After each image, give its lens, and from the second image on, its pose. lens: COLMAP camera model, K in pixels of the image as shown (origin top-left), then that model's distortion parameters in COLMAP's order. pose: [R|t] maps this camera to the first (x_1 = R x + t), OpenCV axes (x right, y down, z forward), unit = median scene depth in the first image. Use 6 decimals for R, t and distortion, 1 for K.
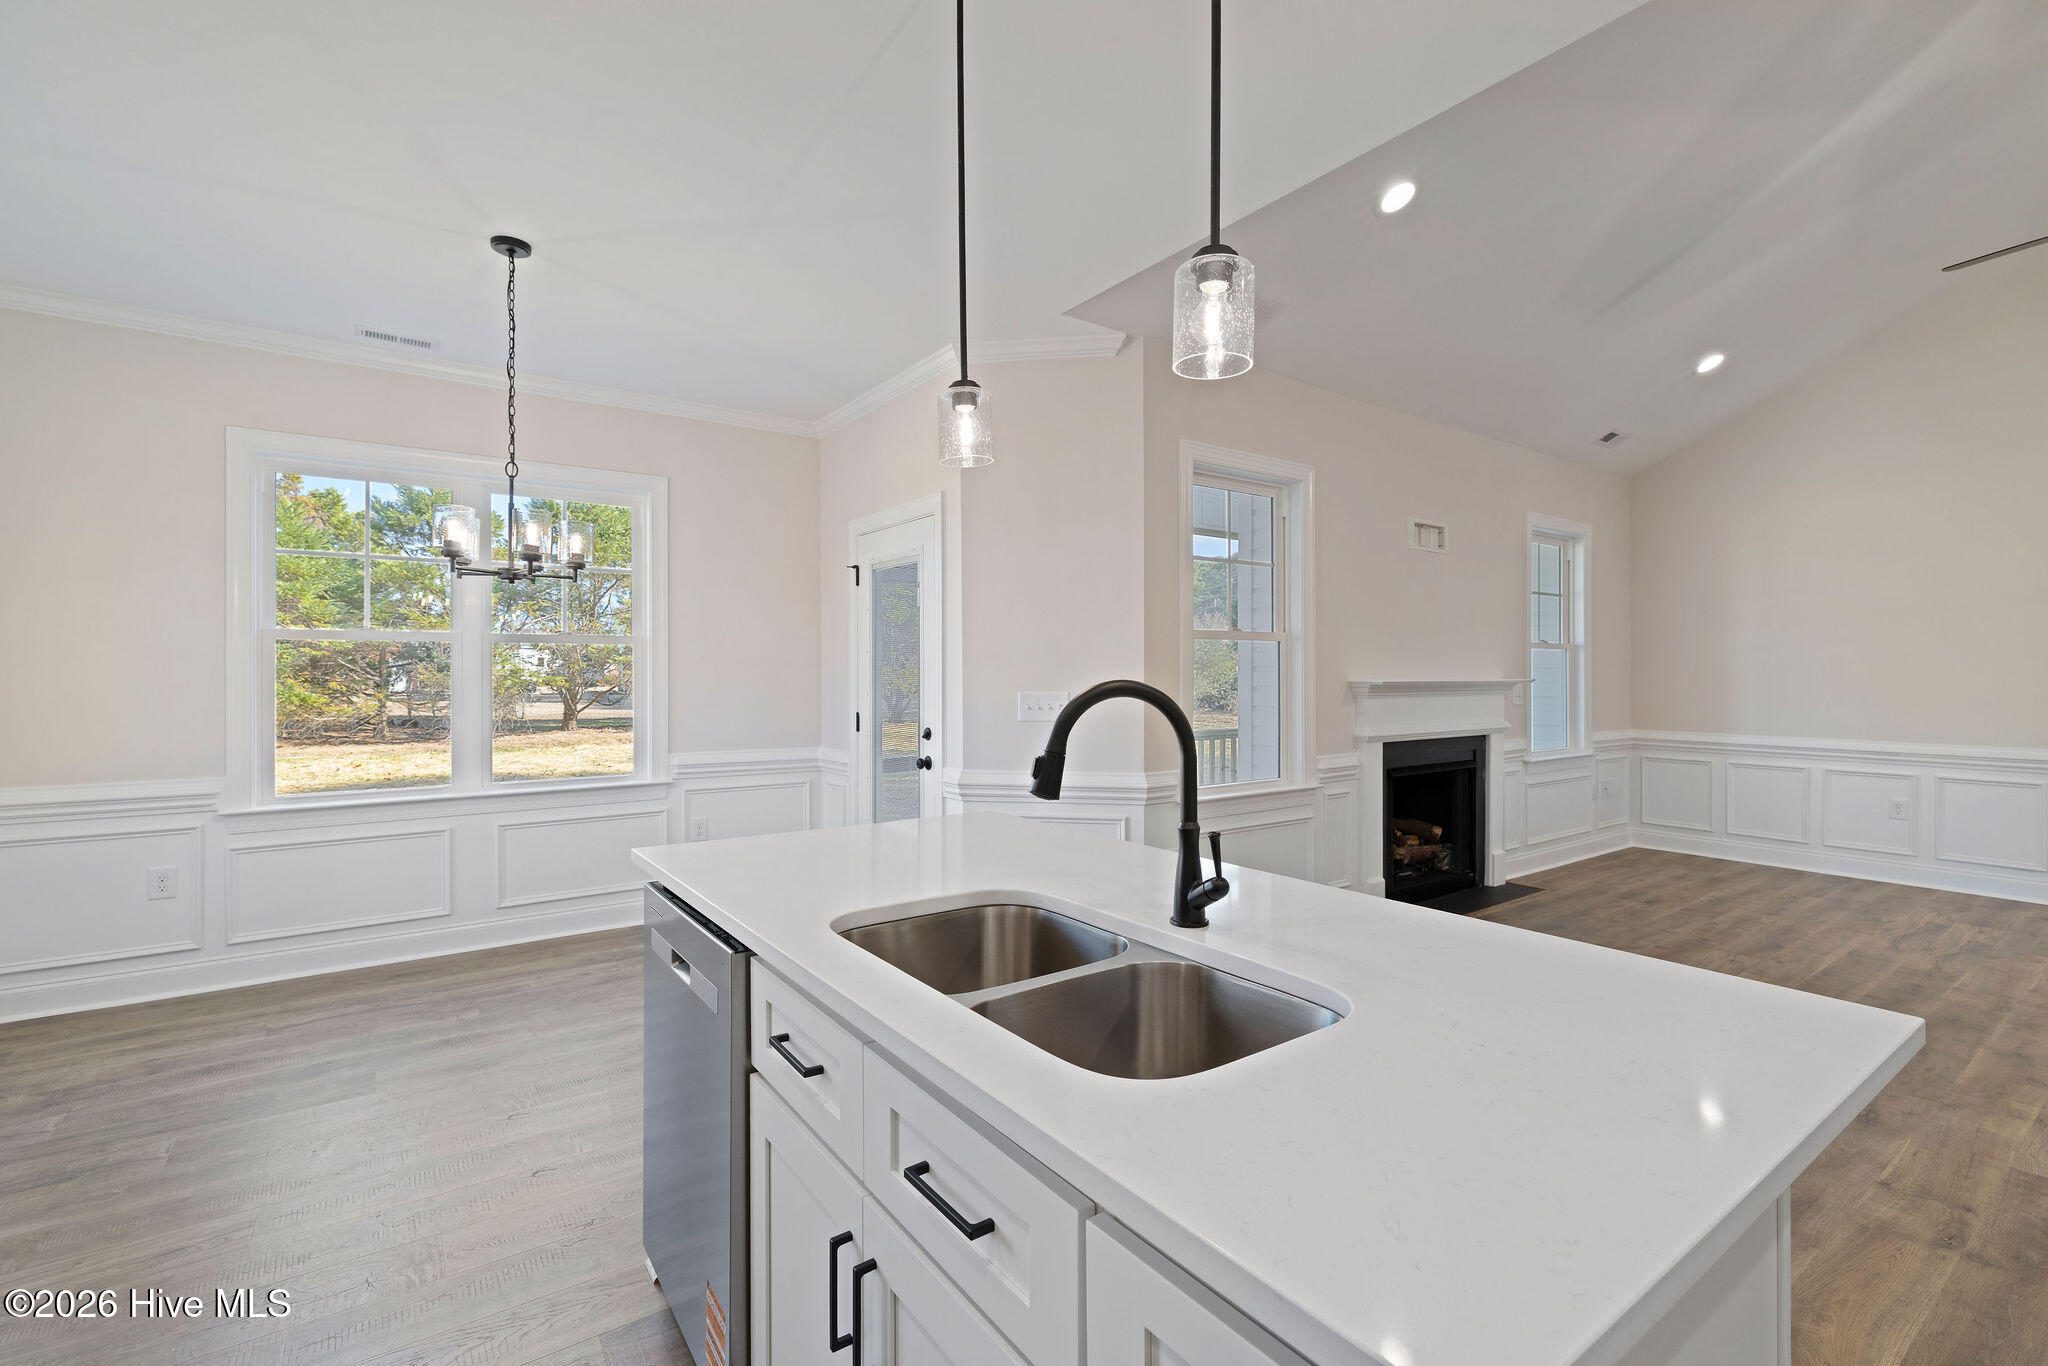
lens RADIAL K [[878.8, 0, 1008.3], [0, 878.8, 673.2], [0, 0, 1]] dist [0.003362, -0.000479]
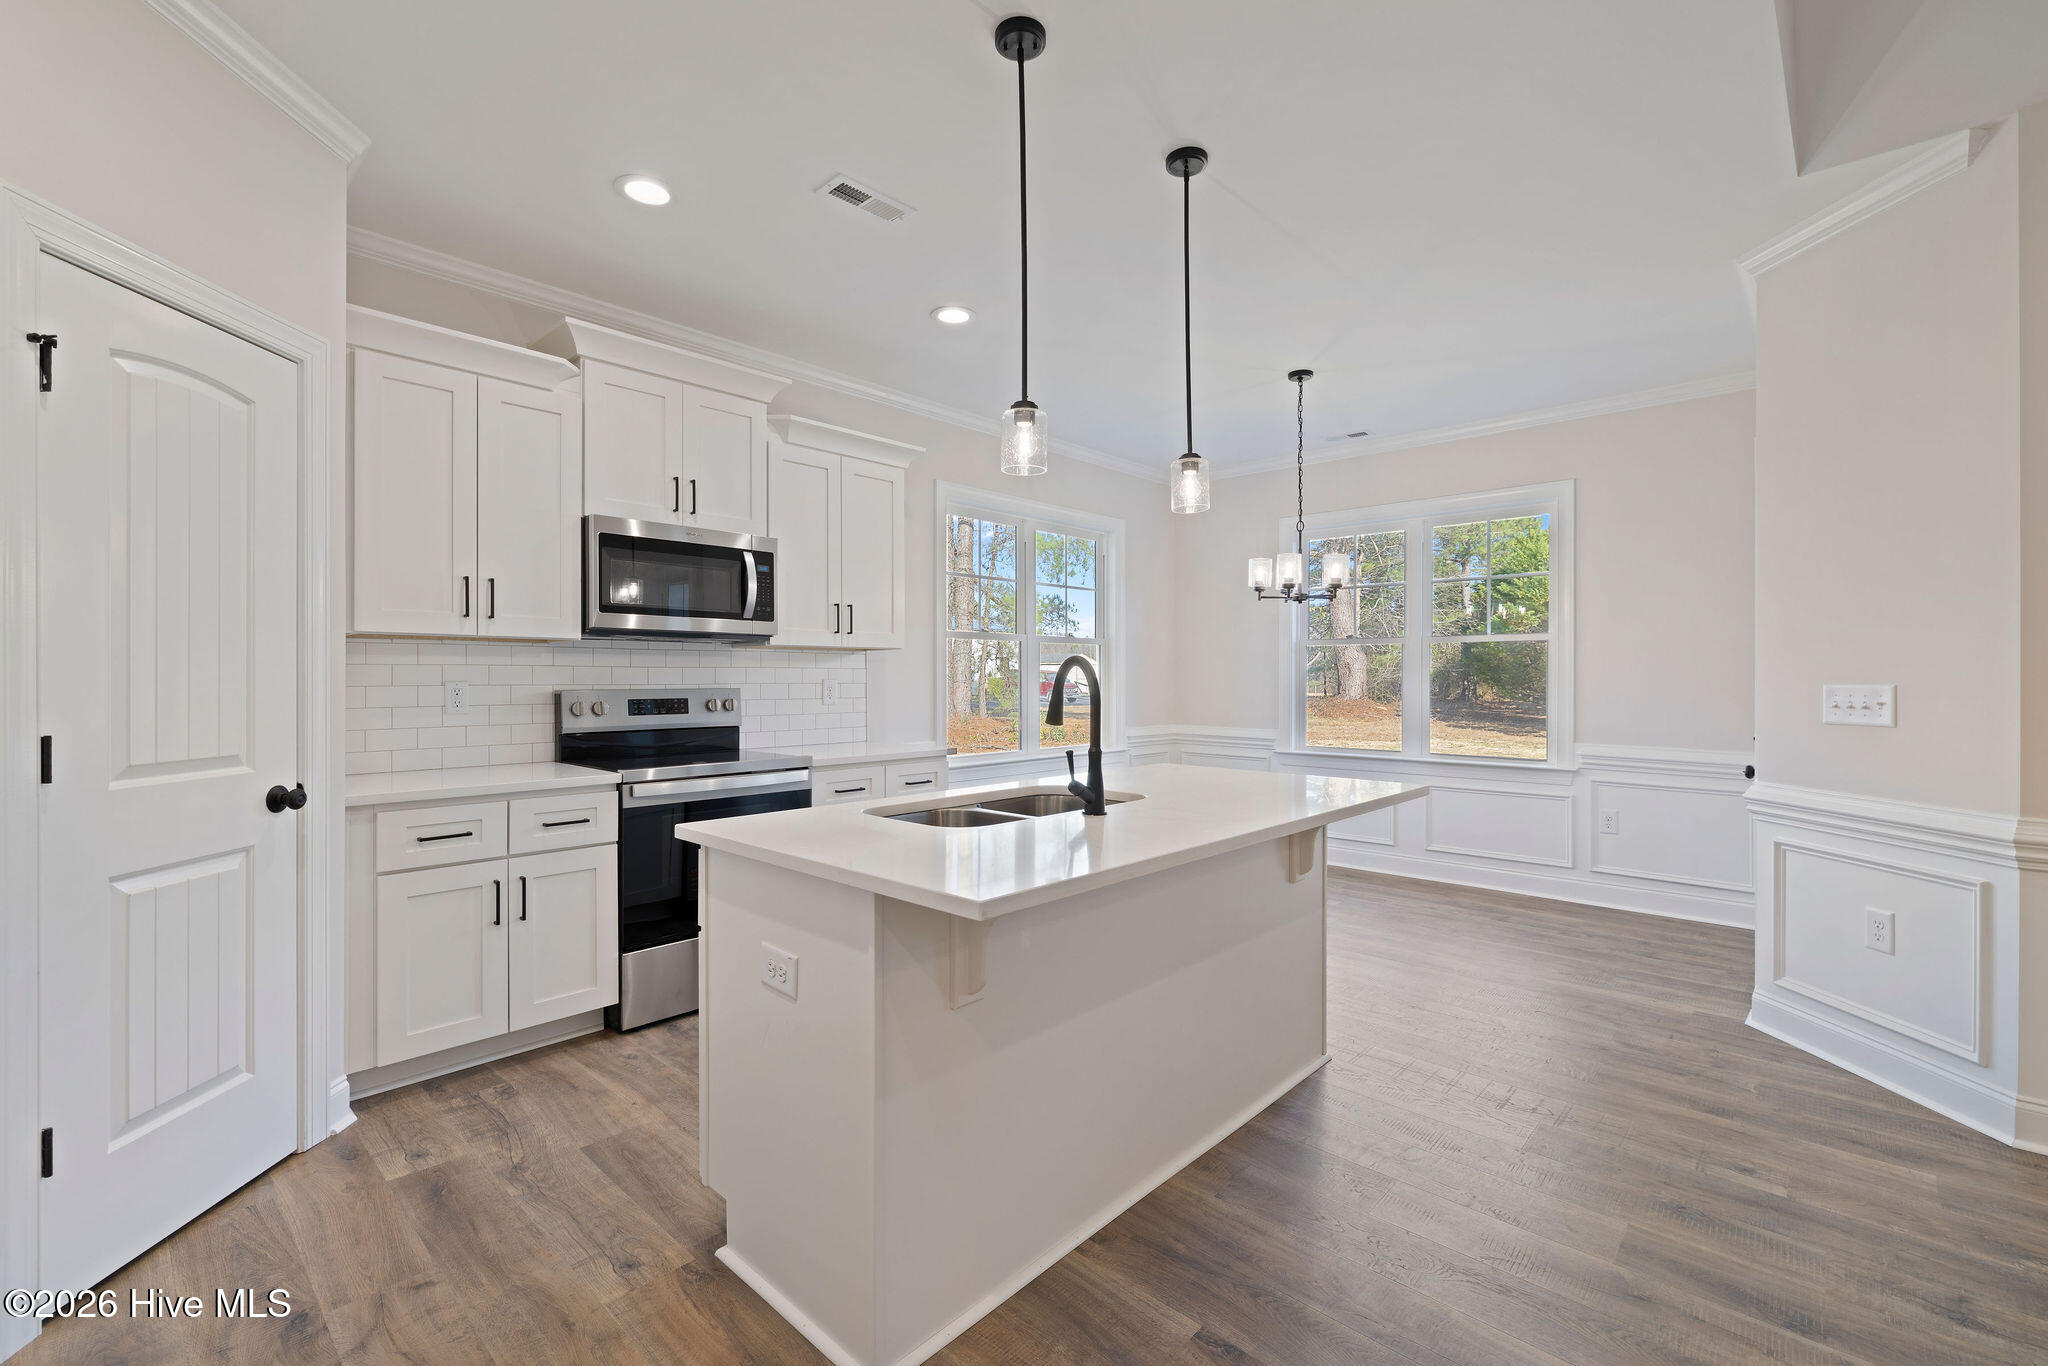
lens RADIAL K [[878.8, 0, 1024.3], [0, 878.8, 680.0], [0, 0, 1]] dist [0.003362, -0.000479]
pose [[0.206539, 0.005475, -0.978423, 0.496642], [-0.000530, 0.999985, 0.005484, 0.011505], [0.978438, -0.000614, 0.206539, 0.148929]]
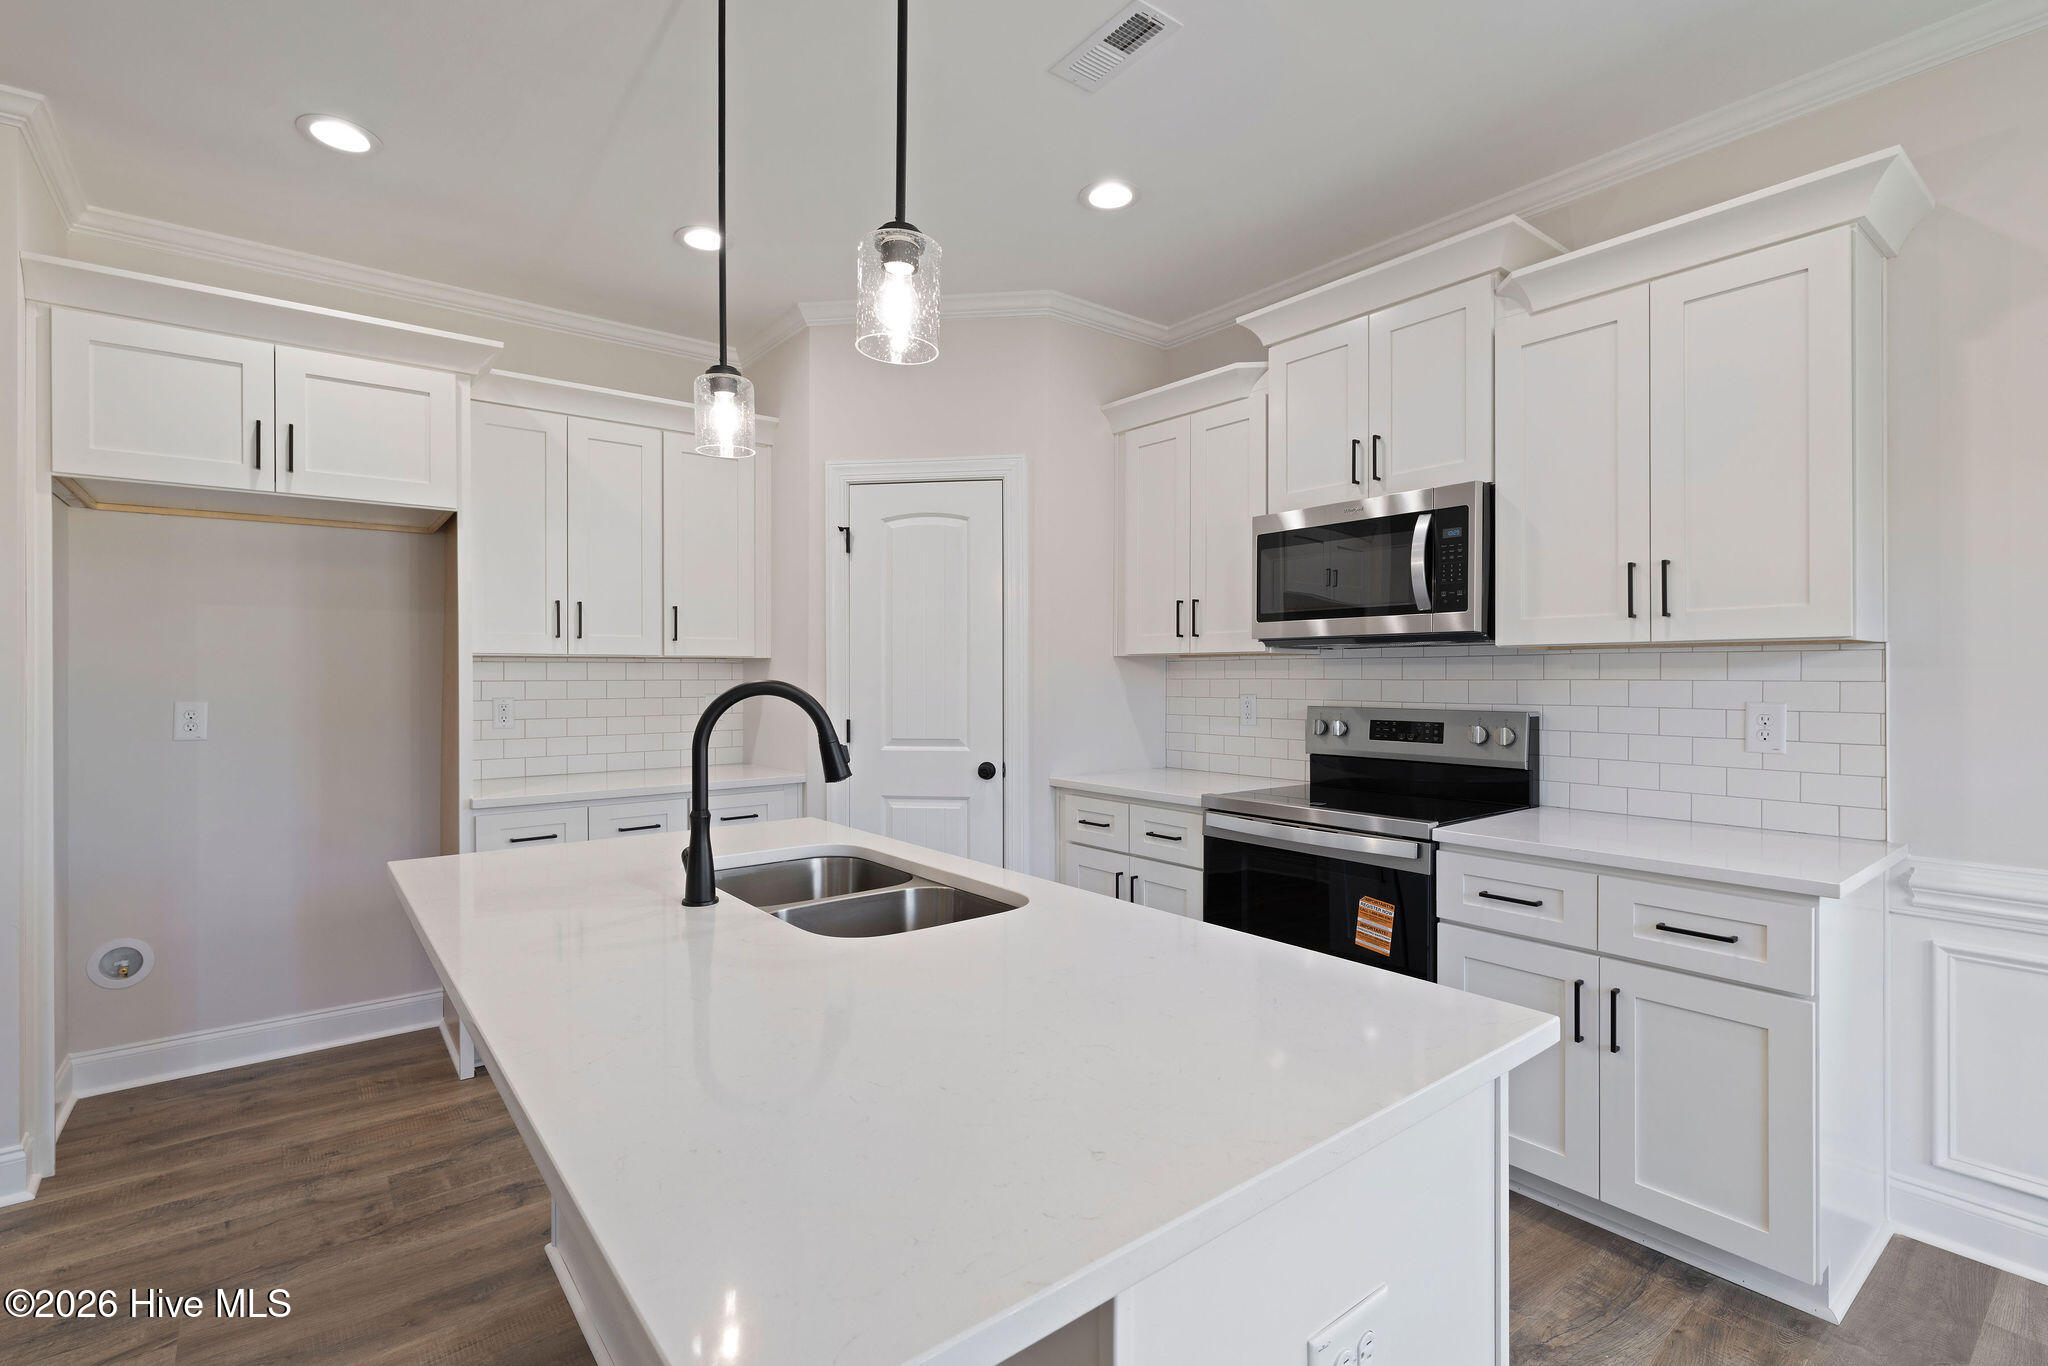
lens RADIAL K [[938.6, 0, 1027.6], [0, 938.6, 679.0], [0, 0, 1]] dist [0.000509, 0.000541]
pose [[-0.998297, 0.004061, -0.058197, -0.036365], [0.003864, 0.999986, 0.003492, 0.000161], [0.058211, 0.003261, -0.998299, 0.626666]]
